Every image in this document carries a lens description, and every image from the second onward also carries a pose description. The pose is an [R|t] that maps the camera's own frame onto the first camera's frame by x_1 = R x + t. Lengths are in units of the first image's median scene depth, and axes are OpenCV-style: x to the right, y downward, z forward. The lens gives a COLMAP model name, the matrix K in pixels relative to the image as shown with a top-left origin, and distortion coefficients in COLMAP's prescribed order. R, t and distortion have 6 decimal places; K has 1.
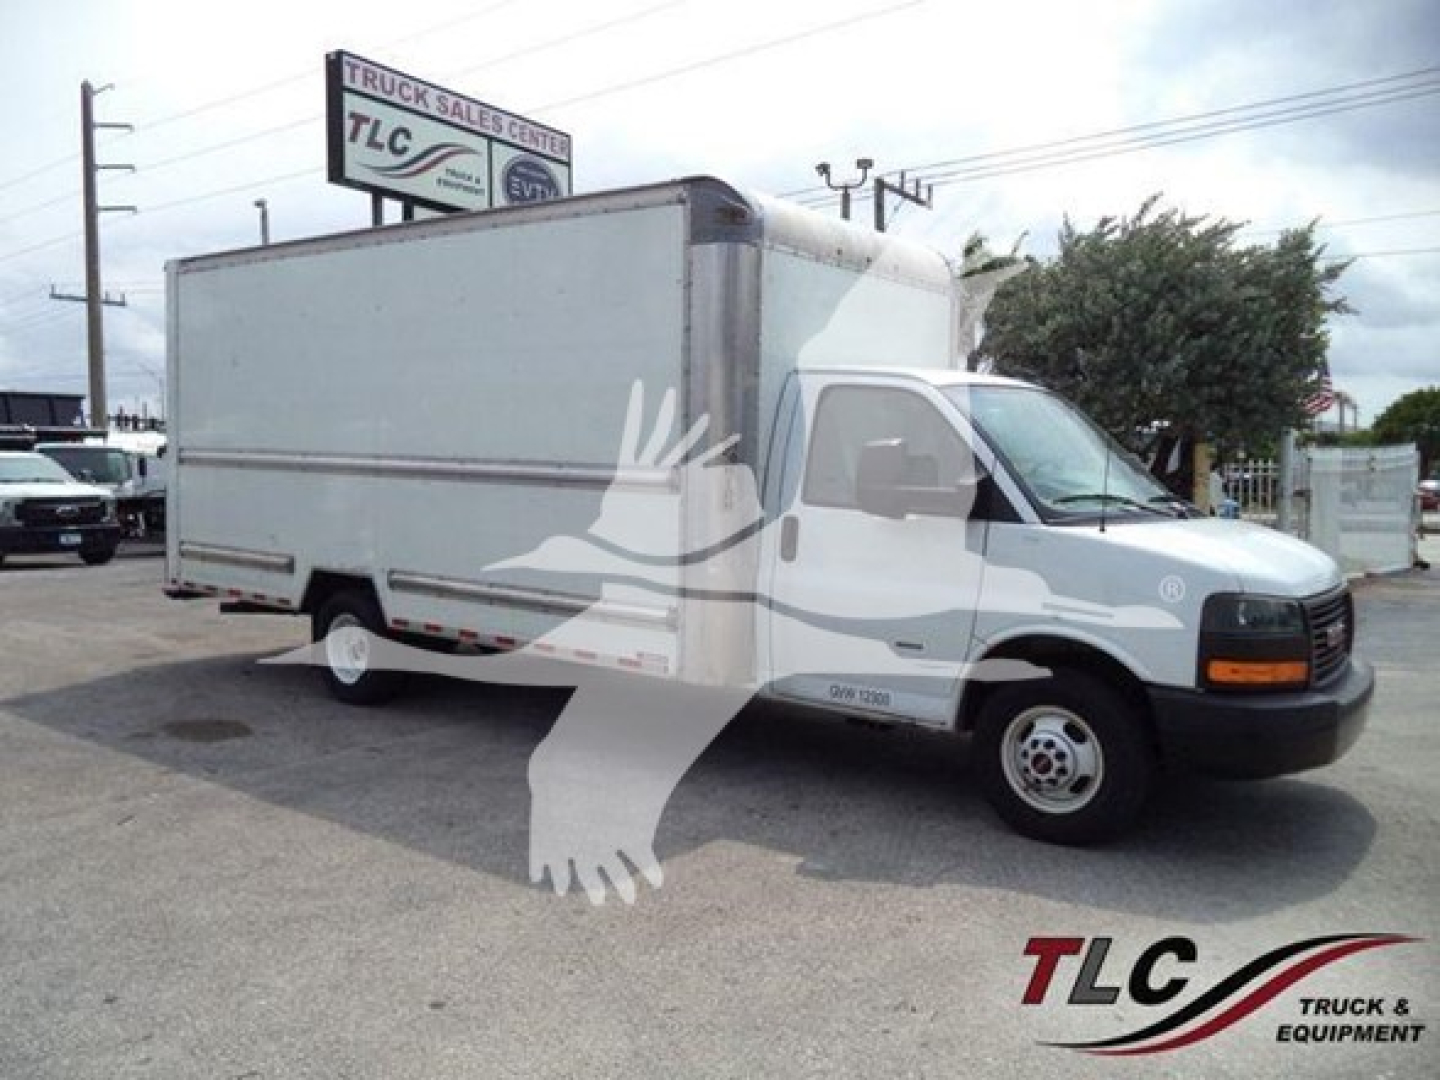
lens RADIAL K [[1162.5, 0, 708.7], [0, 1162.5, 527.5], [0, 0, 1]] dist [-0.027135, 0.007855]
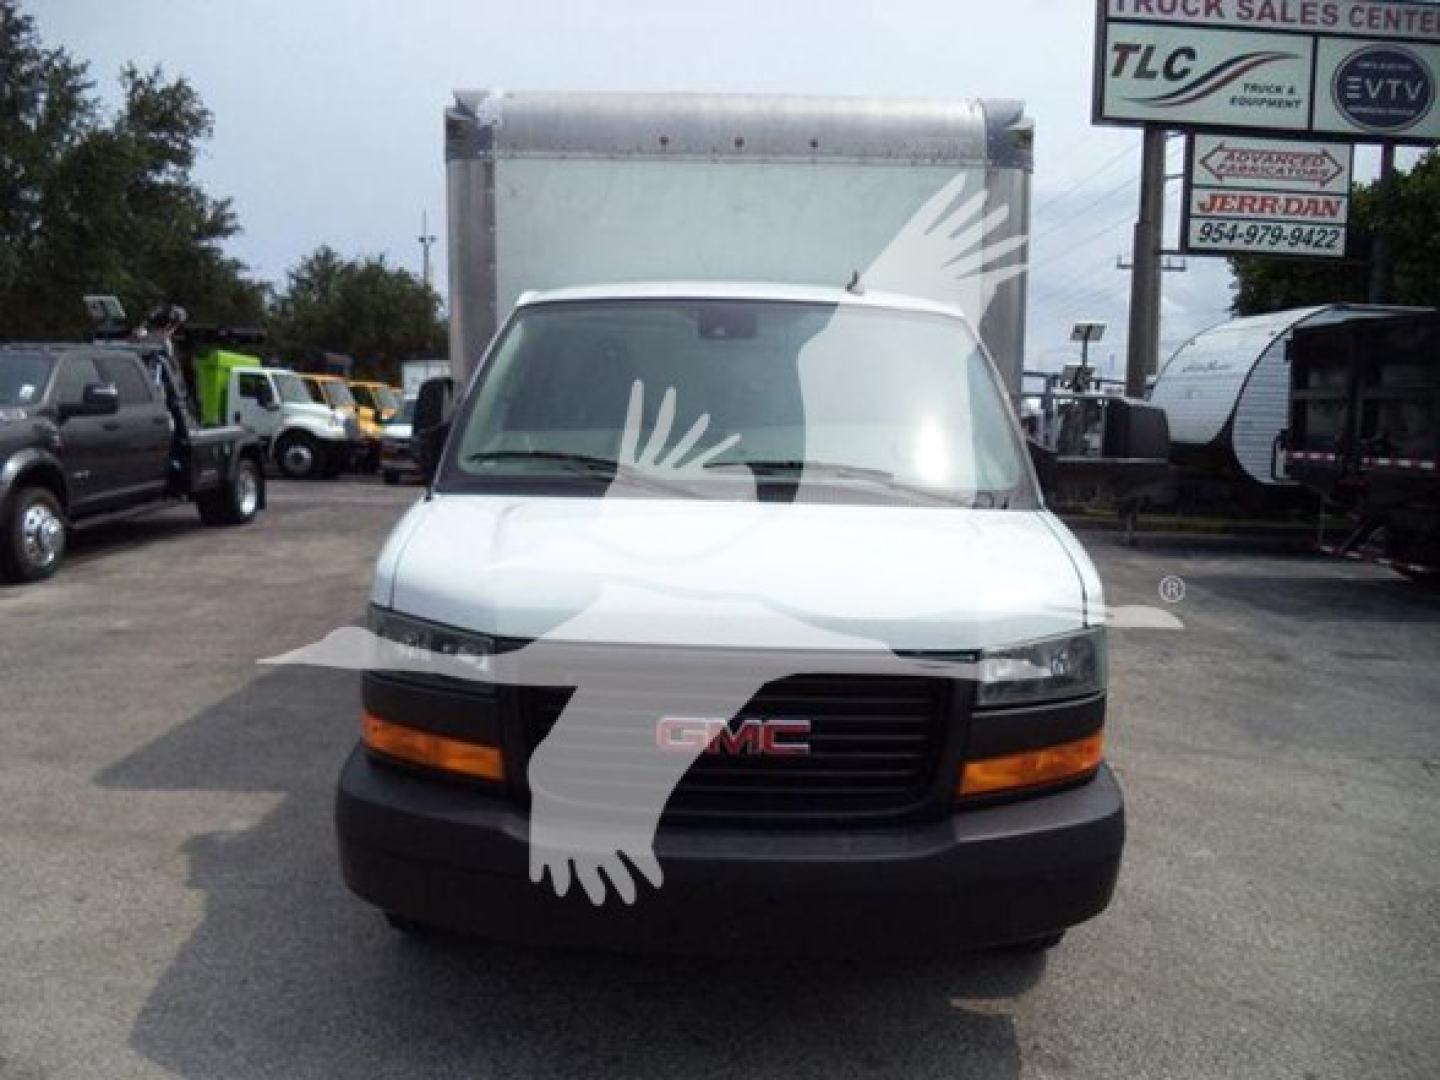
lens RADIAL K [[1162.5, 0, 719.8], [0, 1162.5, 531.7], [0, 0, 1]] dist [-0.027135, 0.007855]
pose [[0.610875, 0.094204, -0.786103, 0.246162], [-0.067559, 0.995477, 0.066795, -0.009712], [0.788839, 0.012305, 0.614476, 0.174943]]
